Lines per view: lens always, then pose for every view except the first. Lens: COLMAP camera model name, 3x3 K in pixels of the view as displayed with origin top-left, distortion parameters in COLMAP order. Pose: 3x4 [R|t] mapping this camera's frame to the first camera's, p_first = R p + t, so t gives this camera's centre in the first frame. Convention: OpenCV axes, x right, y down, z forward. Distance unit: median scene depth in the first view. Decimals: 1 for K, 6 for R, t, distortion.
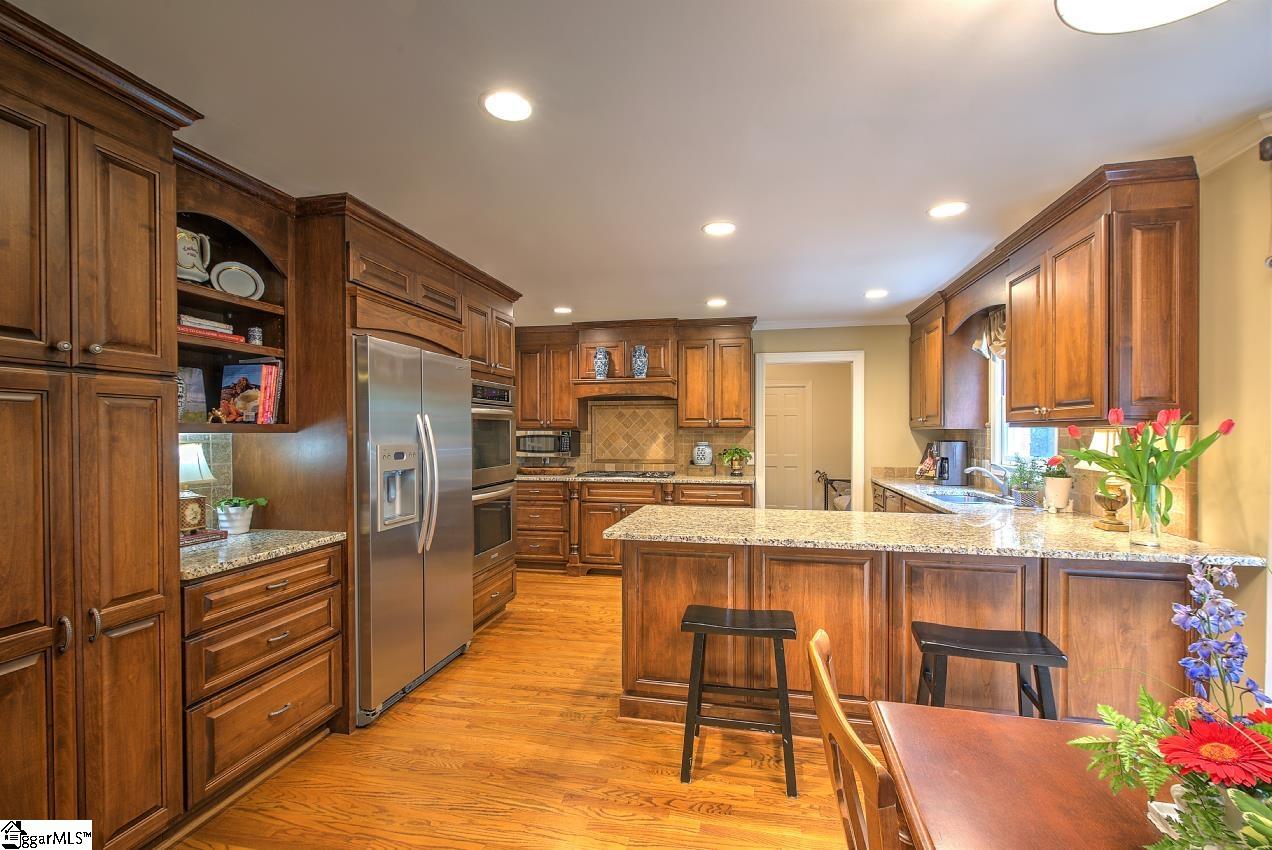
lens RADIAL K [[544.7, 0, 642.4], [0, 544.7, 437.0], [0, 0, 1]] dist [0.003869, -0.000151]
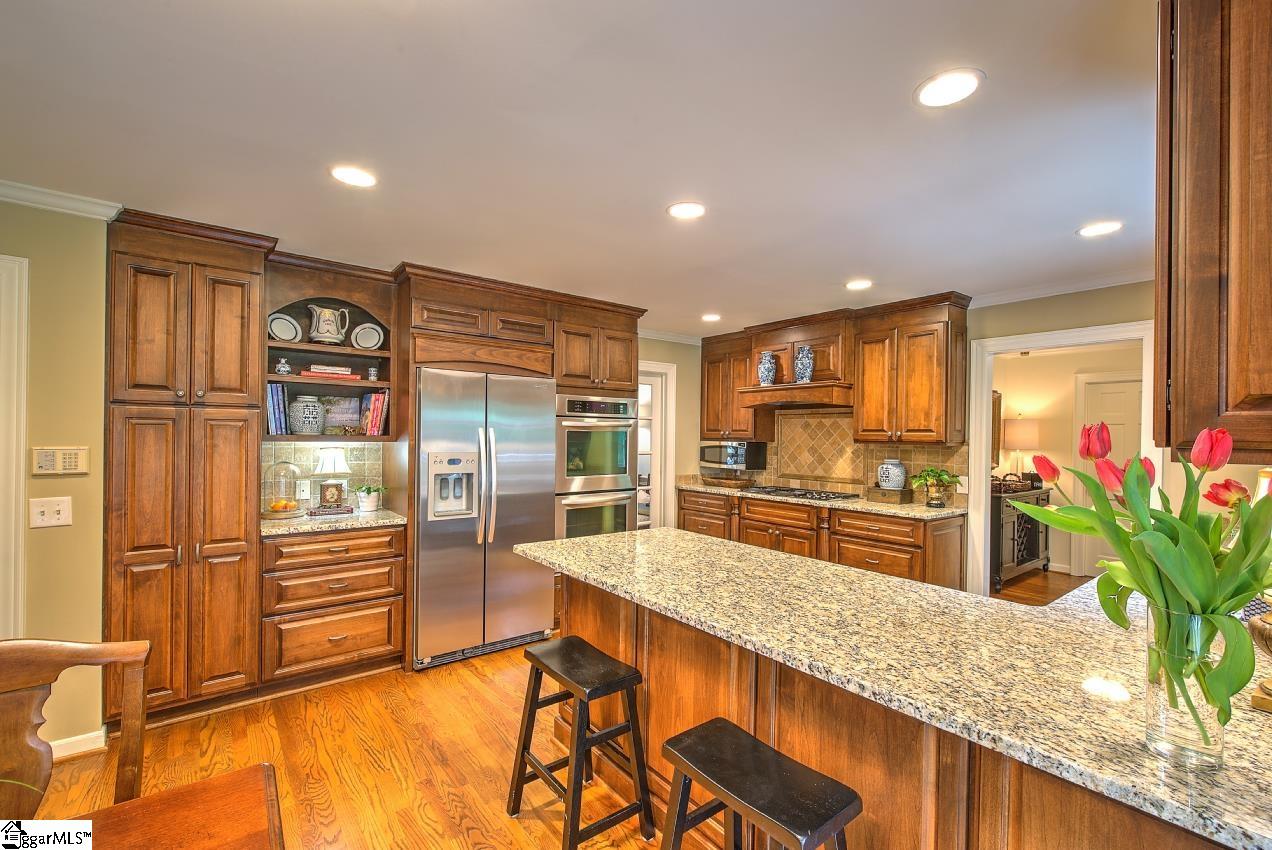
lens RADIAL K [[544.7, 0, 642.4], [0, 544.7, 437.0], [0, 0, 1]] dist [0.003869, -0.000151]
pose [[0.767926, 0.012870, -0.640410, 0.730799], [-0.020310, 0.999785, -0.004262, -0.027497], [0.640217, 0.016279, 0.768022, 0.351940]]
